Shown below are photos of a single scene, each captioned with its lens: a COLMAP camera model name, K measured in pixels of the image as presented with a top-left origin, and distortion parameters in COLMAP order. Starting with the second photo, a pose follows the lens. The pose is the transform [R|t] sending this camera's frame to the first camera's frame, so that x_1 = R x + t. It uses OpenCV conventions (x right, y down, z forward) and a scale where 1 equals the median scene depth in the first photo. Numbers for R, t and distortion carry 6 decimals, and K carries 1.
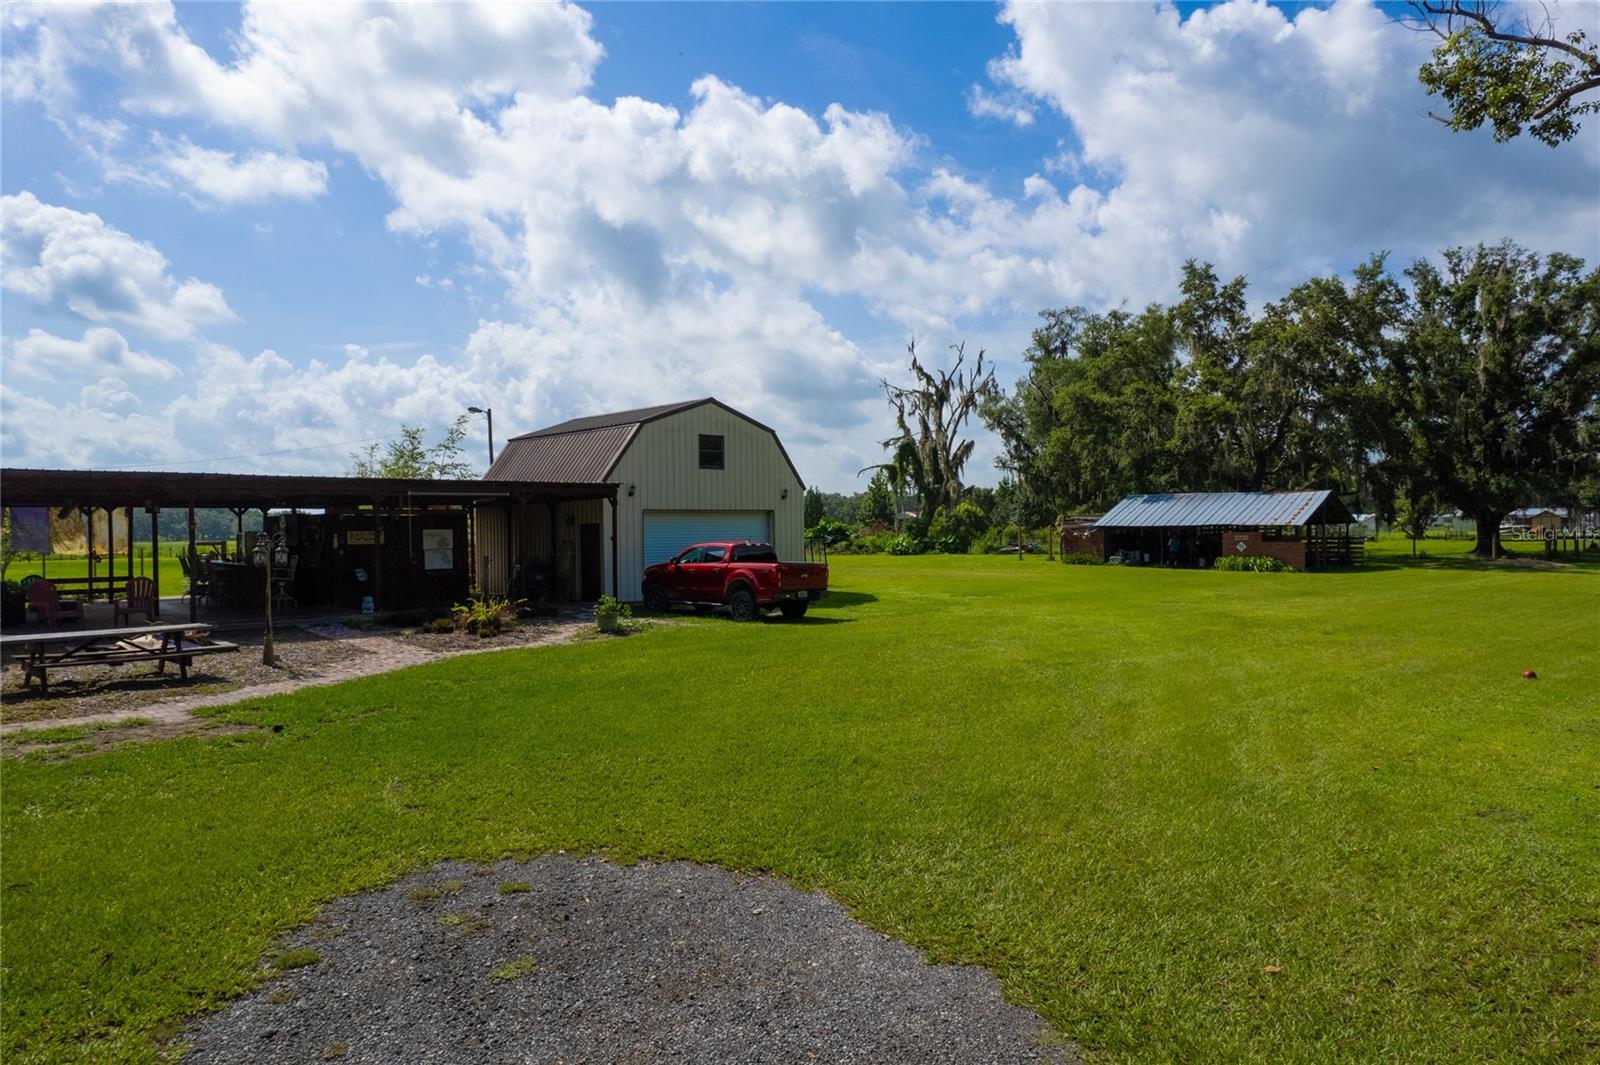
lens RADIAL K [[1052.2, 0, 799.4], [0, 1052.2, 533.7], [0, 0, 1]] dist [0.006981, 0.002295]
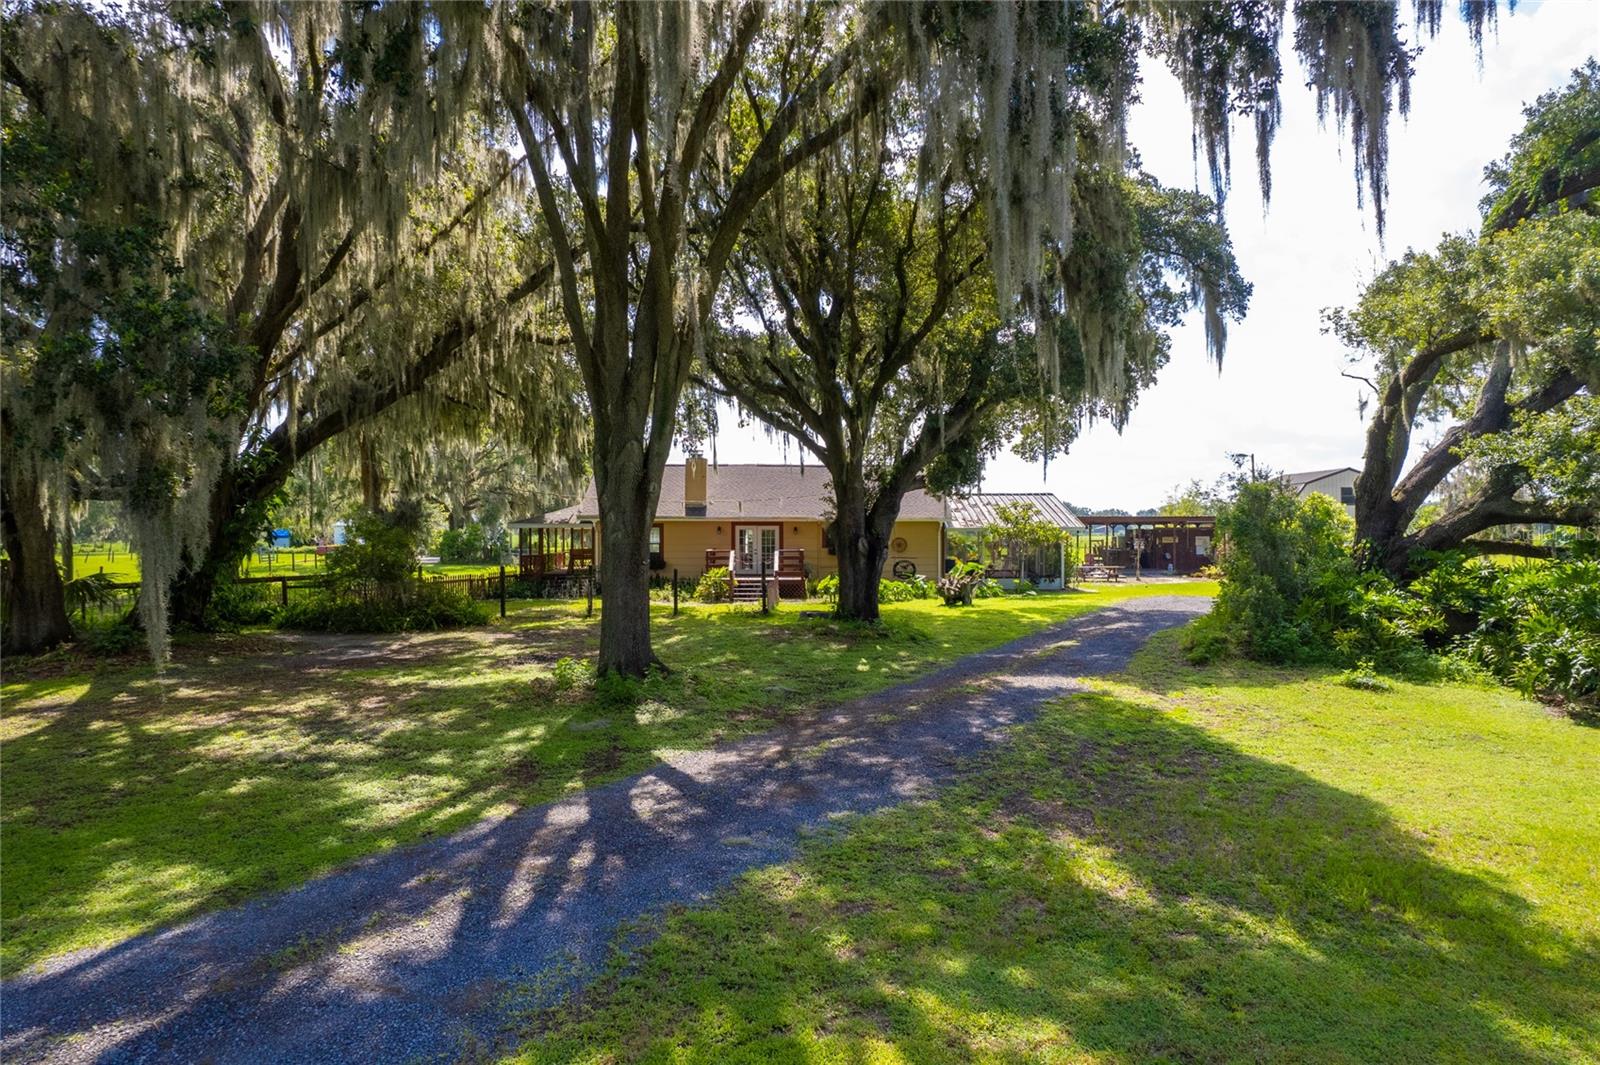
lens RADIAL K [[1052.2, 0, 801.2], [0, 1052.2, 532.2], [0, 0, 1]] dist [0.006981, 0.002295]
pose [[0.741110, 0.006559, -0.671352, 0.507953], [-0.005992, 0.999977, 0.003154, -0.014676], [0.671357, 0.001685, 0.741132, -1.182568]]
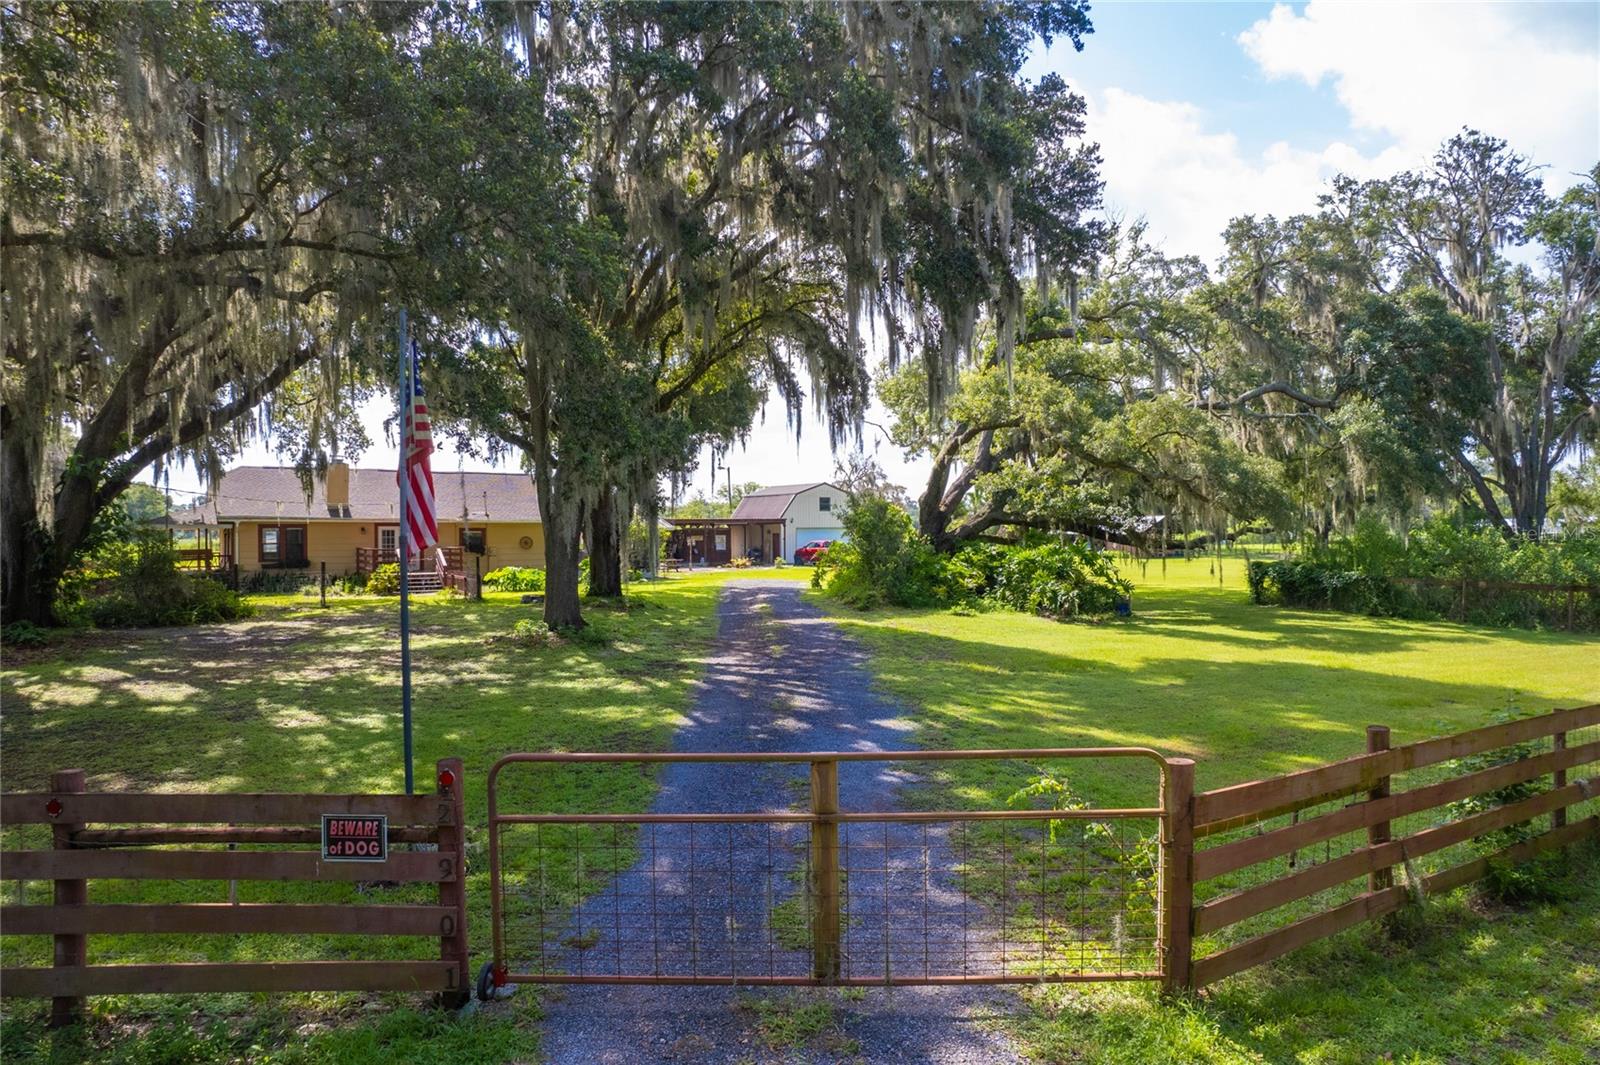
lens RADIAL K [[1052.2, 0, 799.0], [0, 1052.2, 531.5], [0, 0, 1]] dist [0.006981, 0.002295]
pose [[0.980501, 0.002941, -0.196492, 0.389290], [-0.003233, 0.999994, -0.001163, -0.011021], [0.196488, 0.001776, 0.980505, -1.628655]]
